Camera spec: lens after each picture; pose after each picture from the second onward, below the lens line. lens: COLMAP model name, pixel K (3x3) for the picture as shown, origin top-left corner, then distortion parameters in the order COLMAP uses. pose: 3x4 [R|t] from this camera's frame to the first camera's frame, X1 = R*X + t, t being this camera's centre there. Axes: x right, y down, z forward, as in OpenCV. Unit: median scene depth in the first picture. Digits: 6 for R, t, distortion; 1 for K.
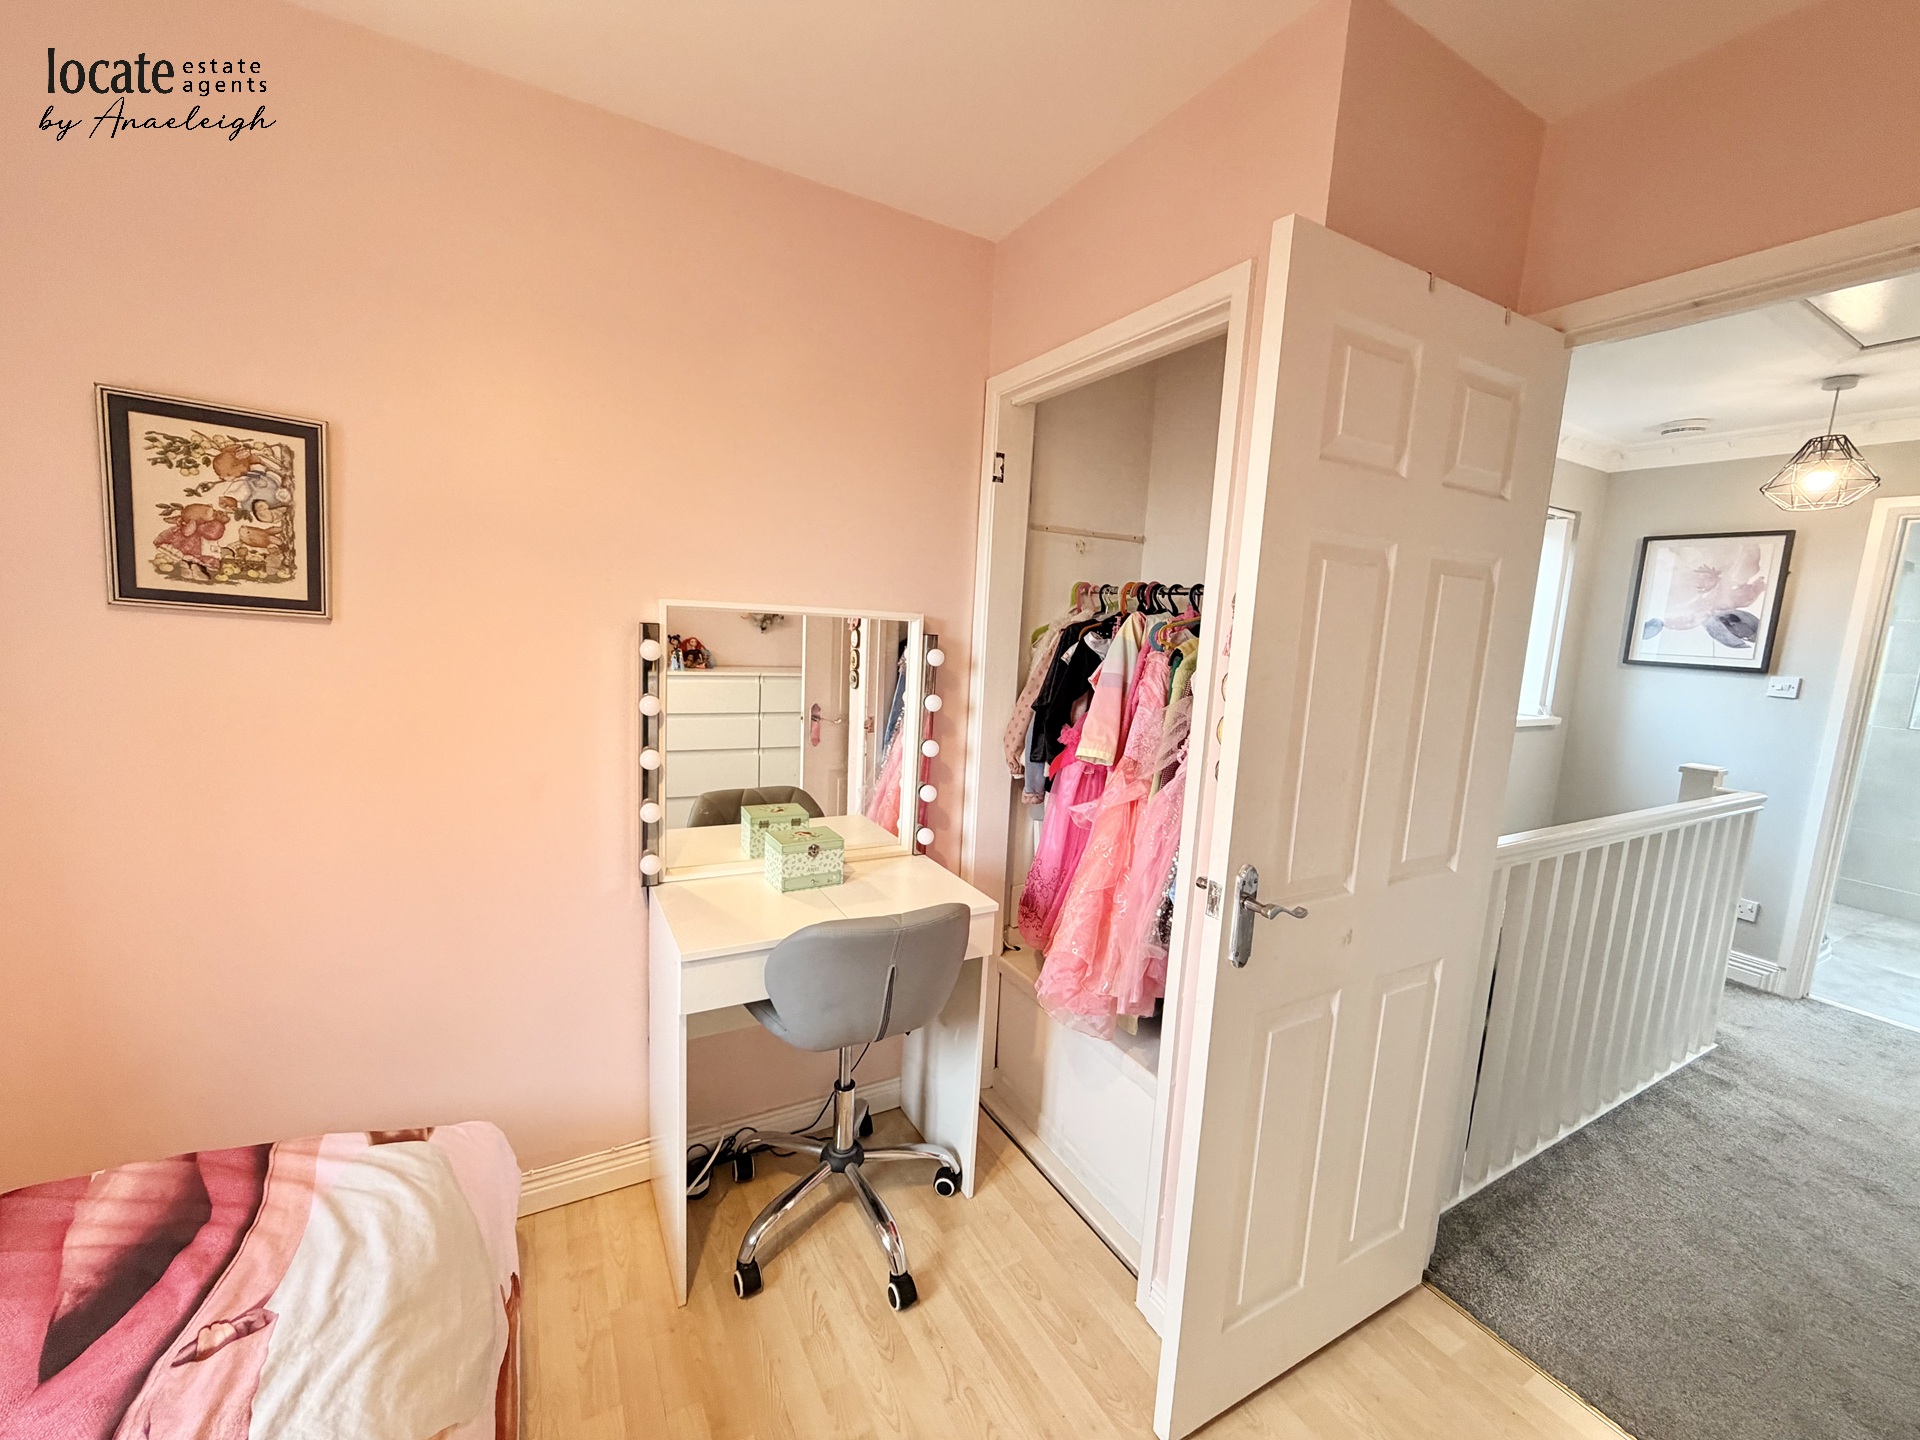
lens RADIAL K [[763.5, 0, 957.4], [0, 763.5, 725.0], [0, 0, 1]] dist [0.000213, 0.000150]
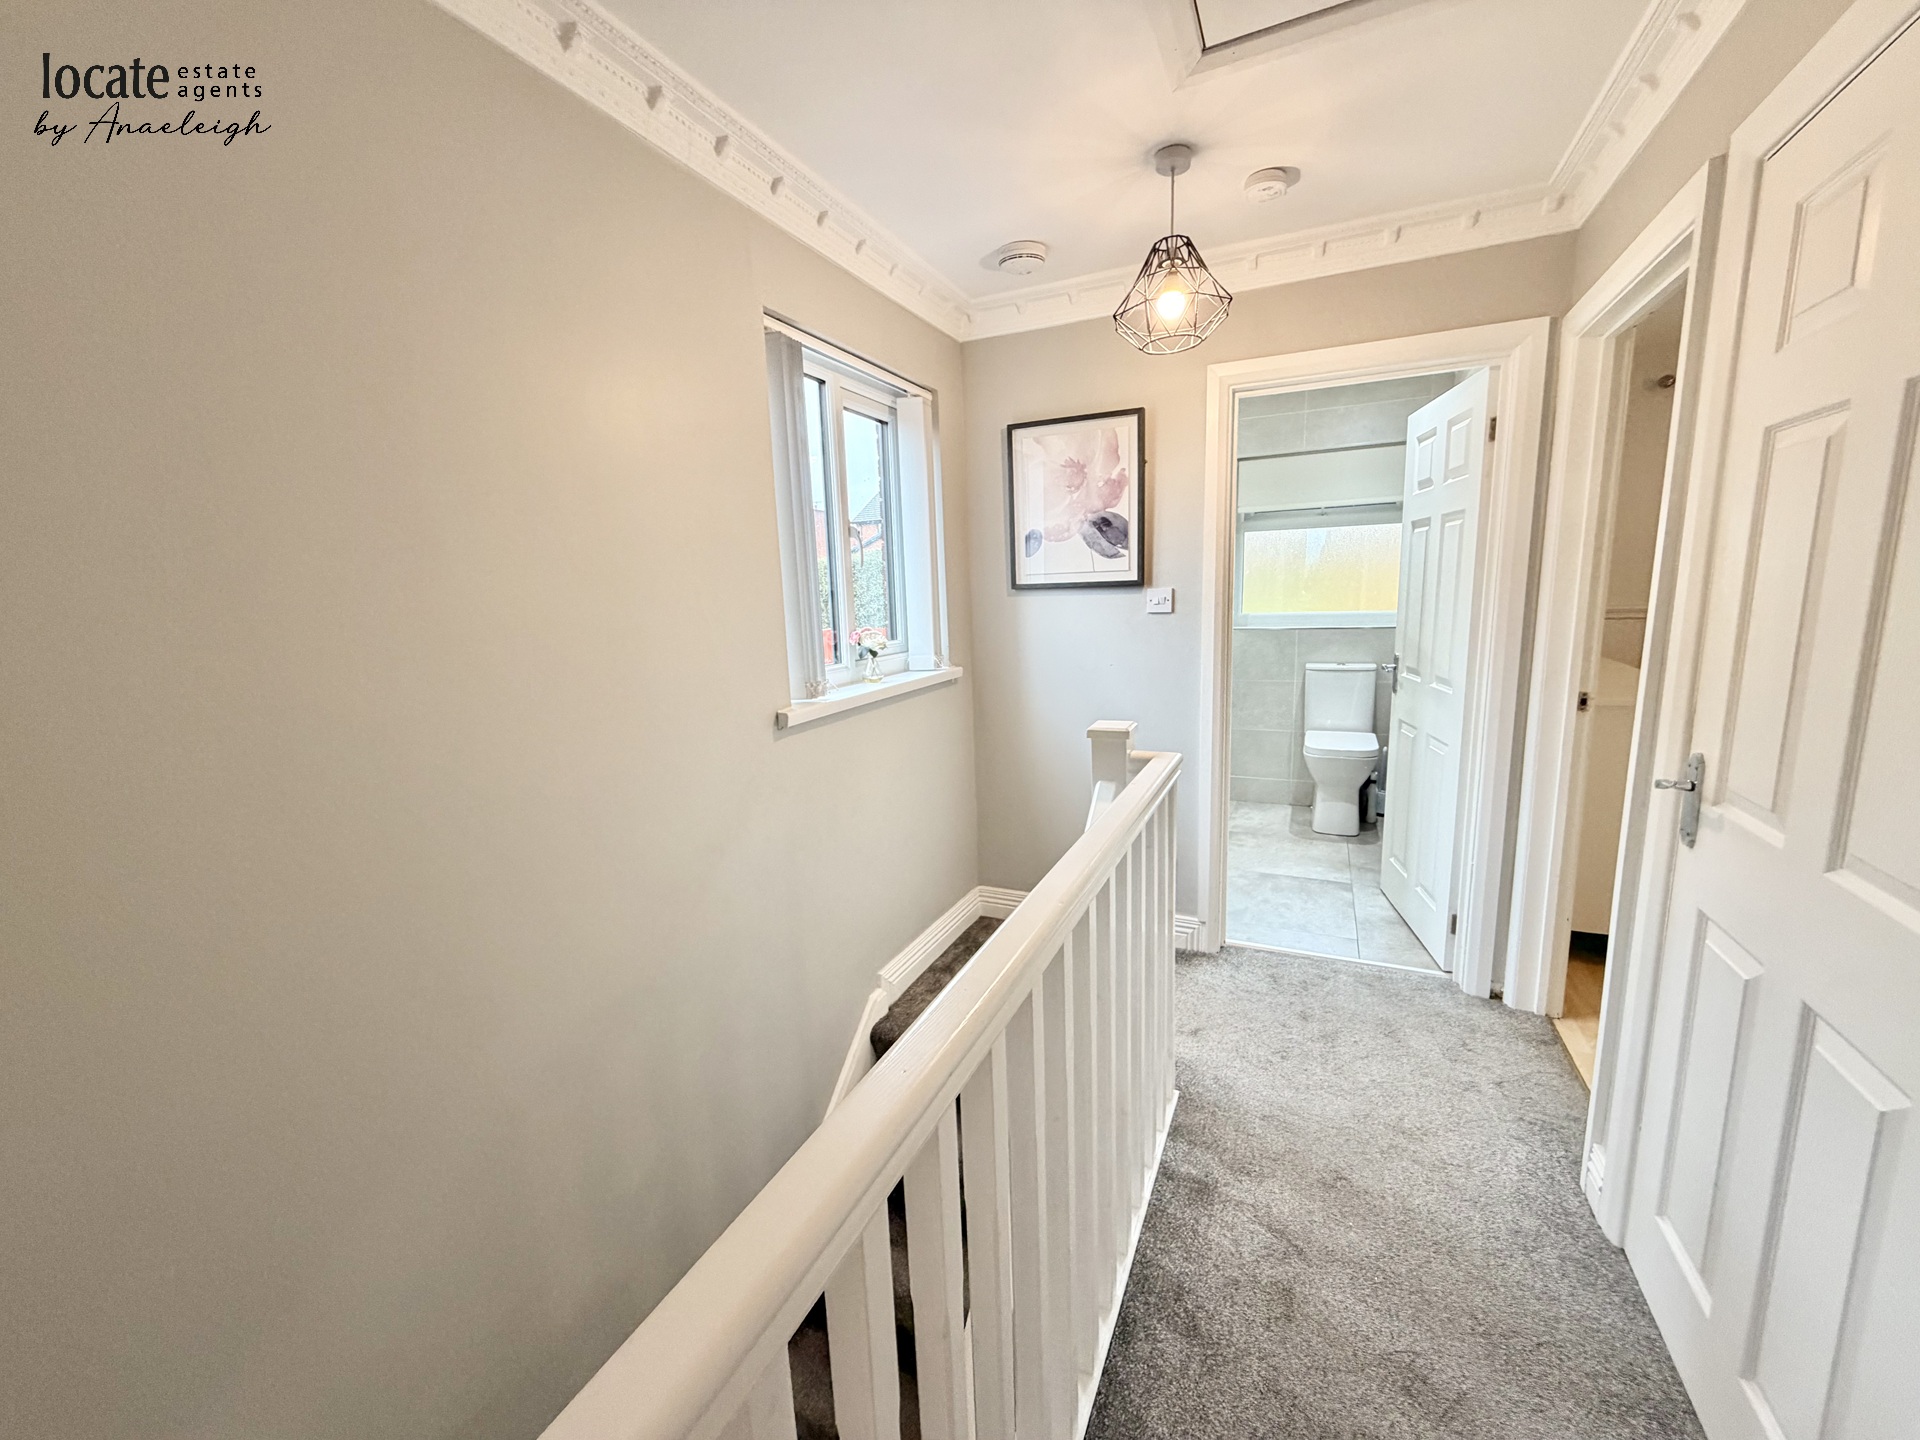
lens RADIAL K [[763.5, 0, 948.2], [0, 763.5, 725.4], [0, 0, 1]] dist [0.000213, 0.000150]
pose [[0.815781, -0.183191, 0.548582, 0.395740], [0.160970, 0.982950, 0.088868, -0.025868], [-0.555508, 0.015809, 0.831361, 0.422193]]
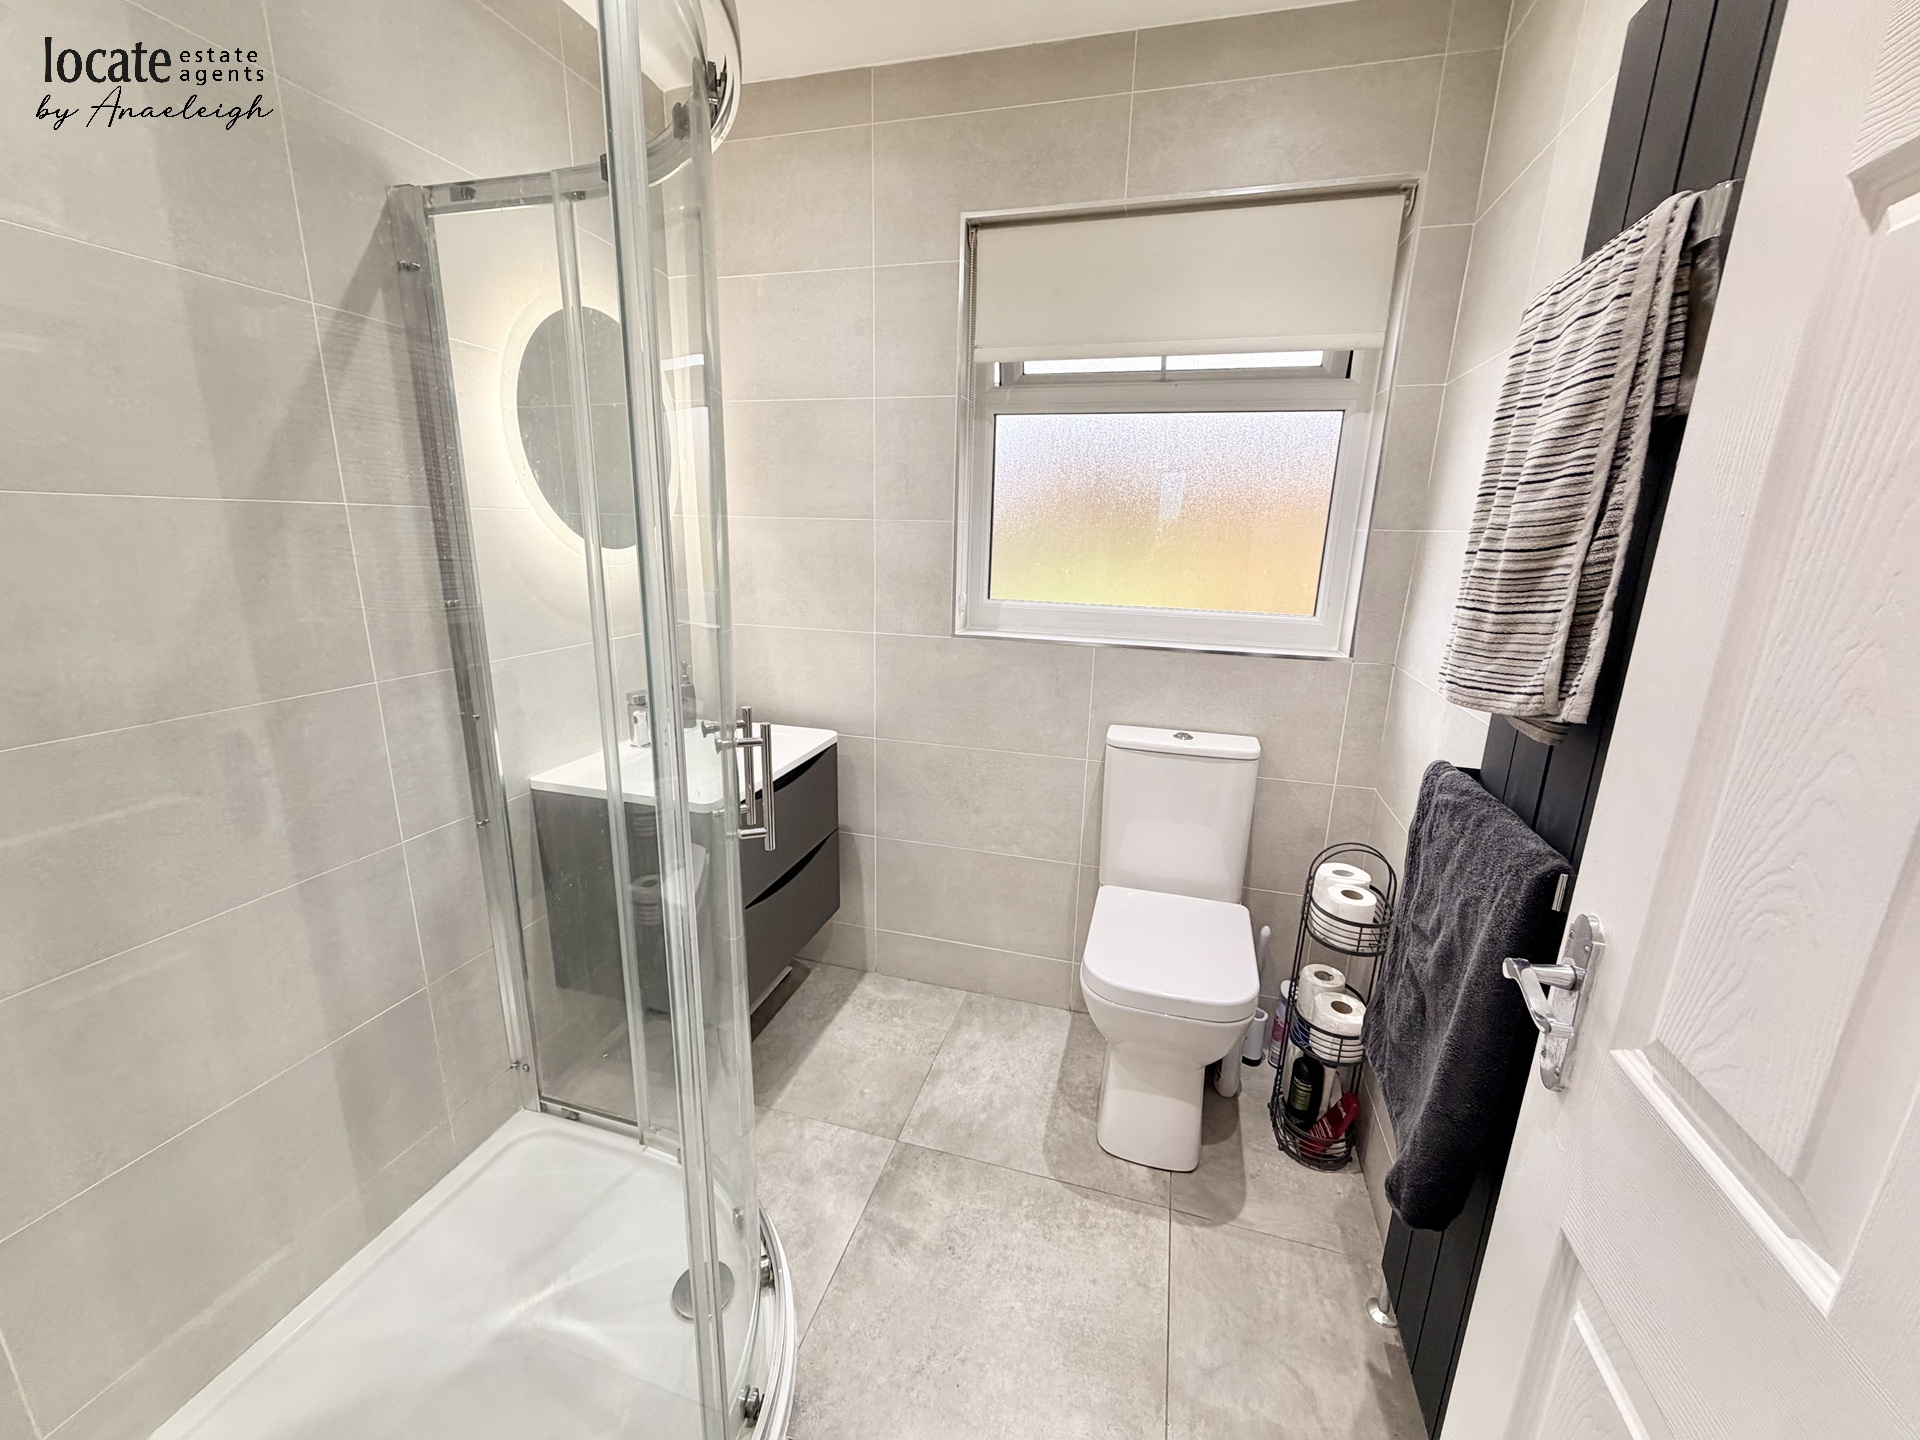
lens RADIAL K [[763.5, 0, 967.1], [0, 763.5, 723.8], [0, 0, 1]] dist [0.000213, 0.000150]
pose [[0.705027, -0.204554, 0.679039, 0.876358], [0.107008, 0.977220, 0.183275, -0.029756], [-0.701061, -0.056551, 0.710856, 0.679094]]
